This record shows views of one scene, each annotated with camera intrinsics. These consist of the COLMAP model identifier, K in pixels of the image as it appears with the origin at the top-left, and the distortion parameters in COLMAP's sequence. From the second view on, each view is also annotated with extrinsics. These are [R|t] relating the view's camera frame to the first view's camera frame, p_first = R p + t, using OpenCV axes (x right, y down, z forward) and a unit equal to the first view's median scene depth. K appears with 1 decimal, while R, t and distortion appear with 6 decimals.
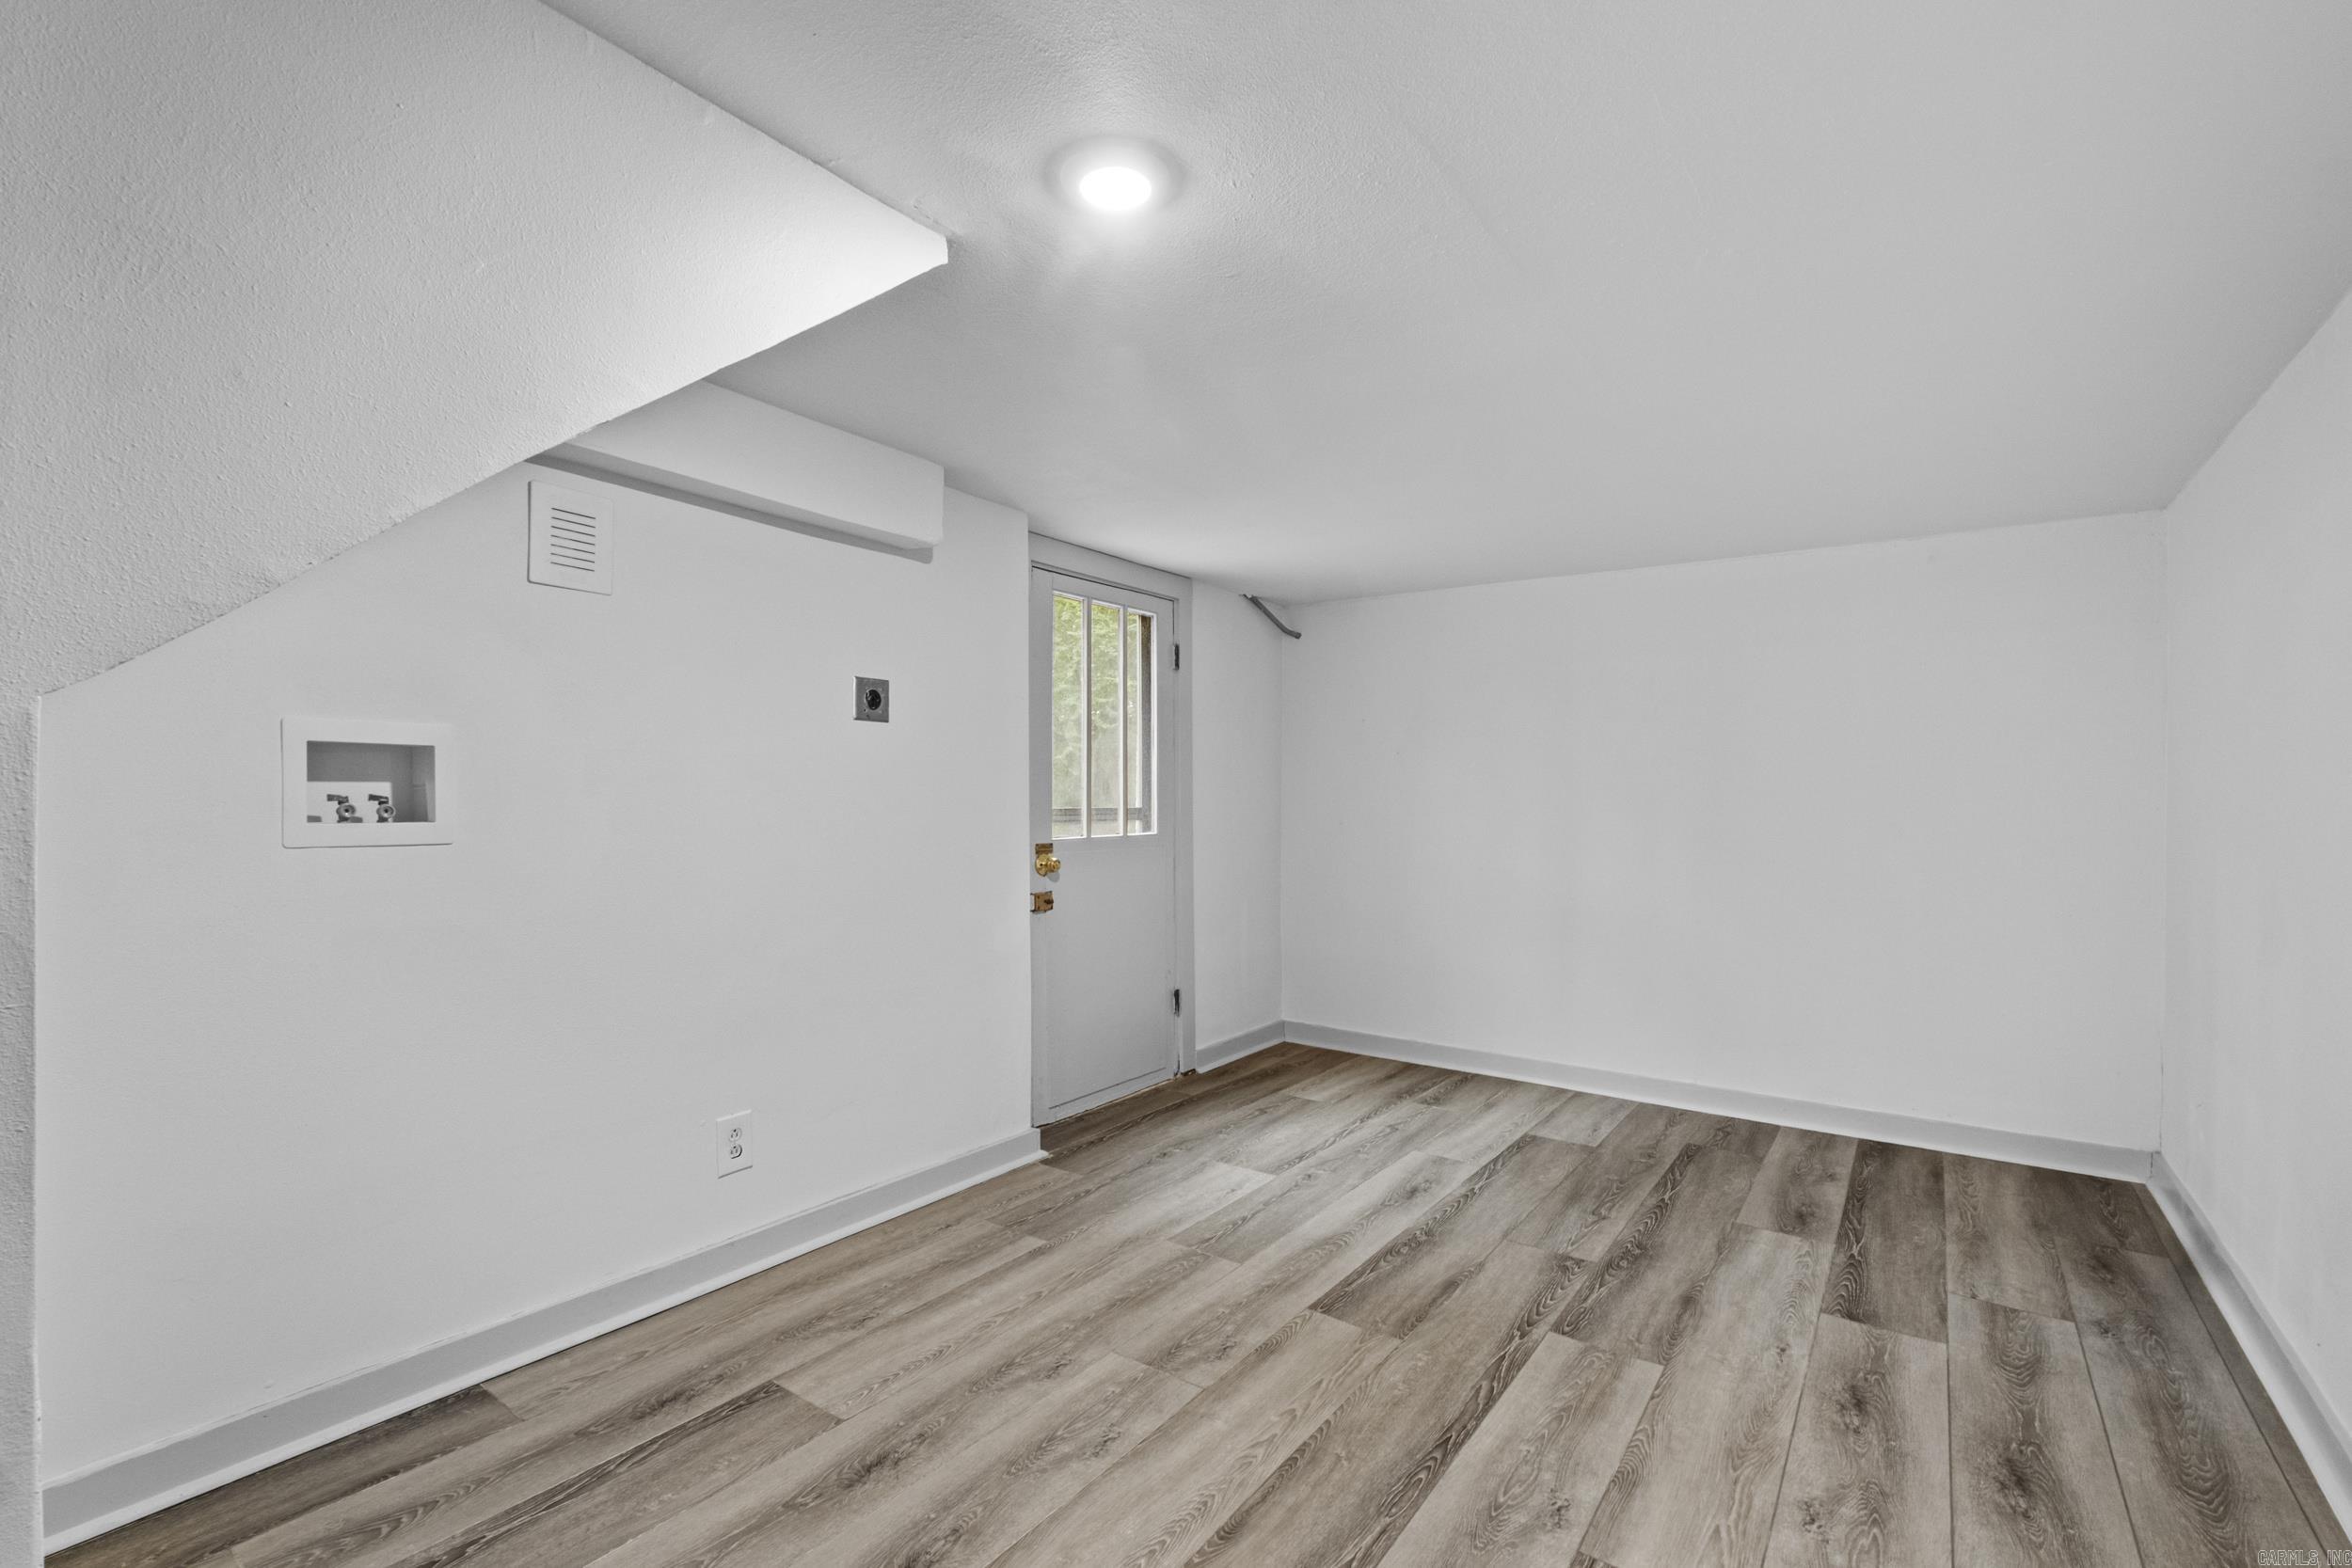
lens RADIAL K [[997.0, 0, 1170.1], [0, 997.0, 831.4], [0, 0, 1]] dist [-0.000045, -0.000095]
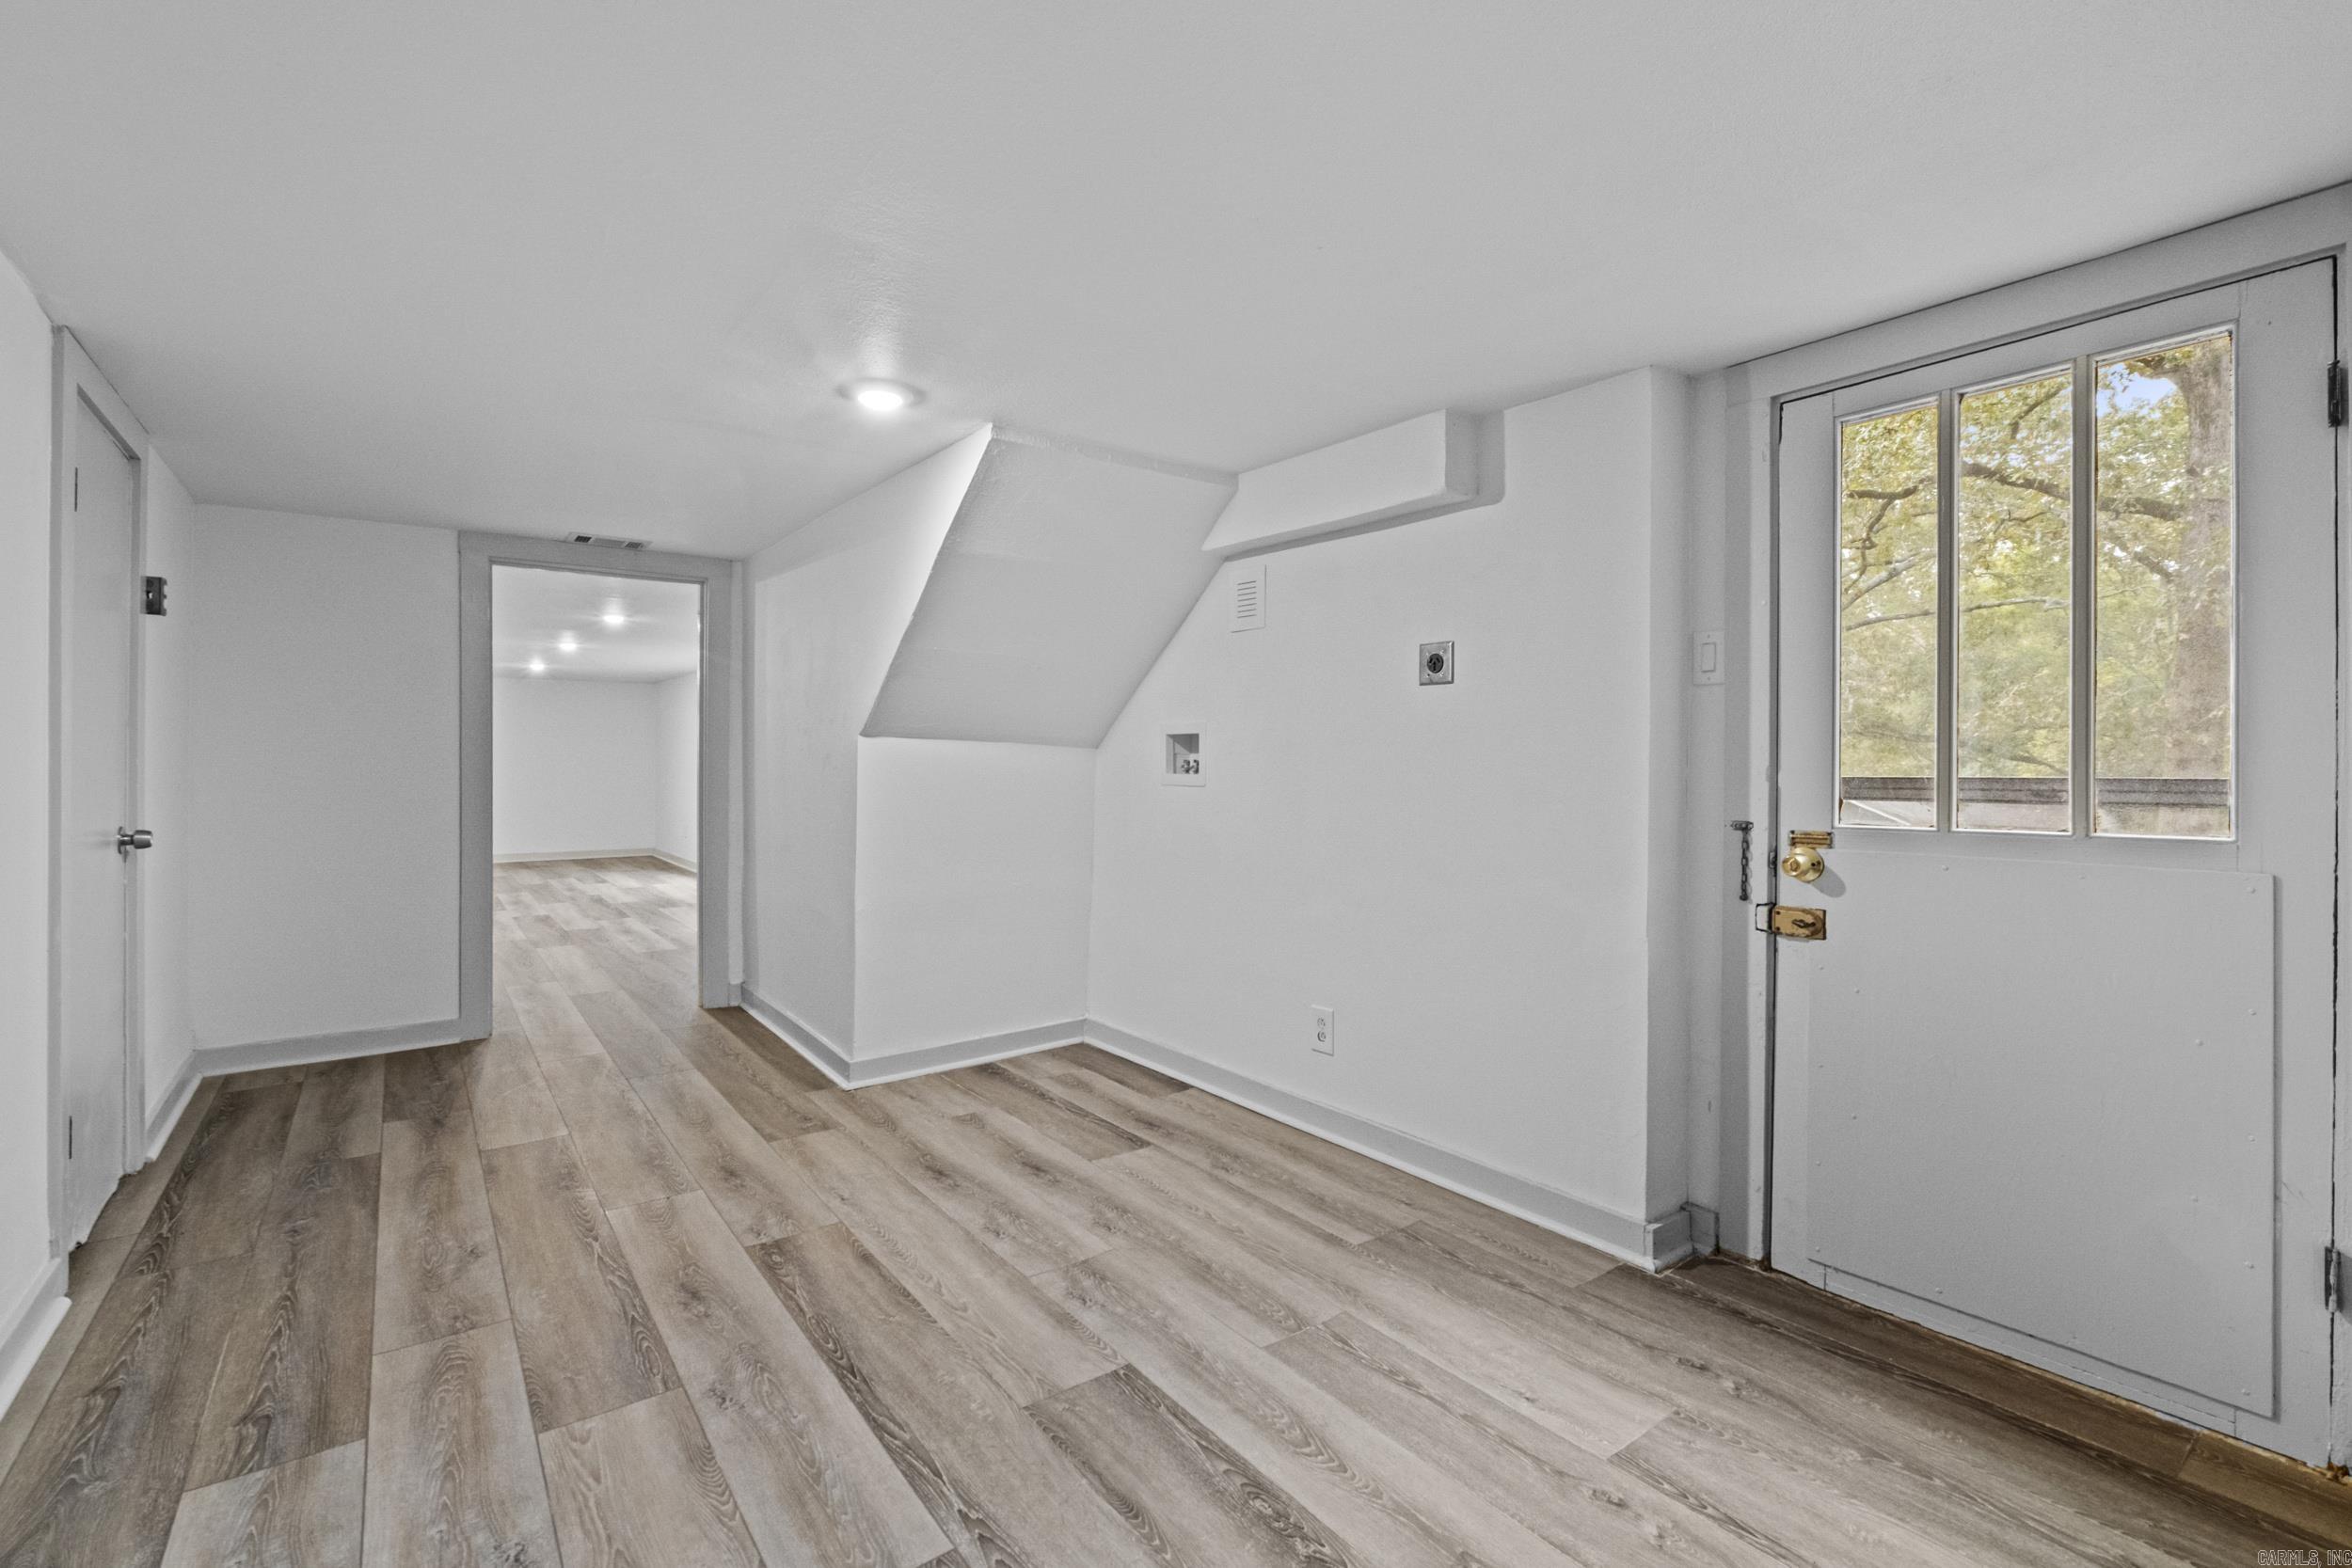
lens RADIAL K [[1026.9, 0, 1176.0], [0, 1026.9, 784.0], [0, 0, 1]] dist [-0.001554, -0.000134]
pose [[-0.267652, 0.012834, -0.963430, 0.996593], [-0.034101, 0.999159, 0.022784, -0.030845], [0.962912, 0.038952, -0.266990, 1.307409]]
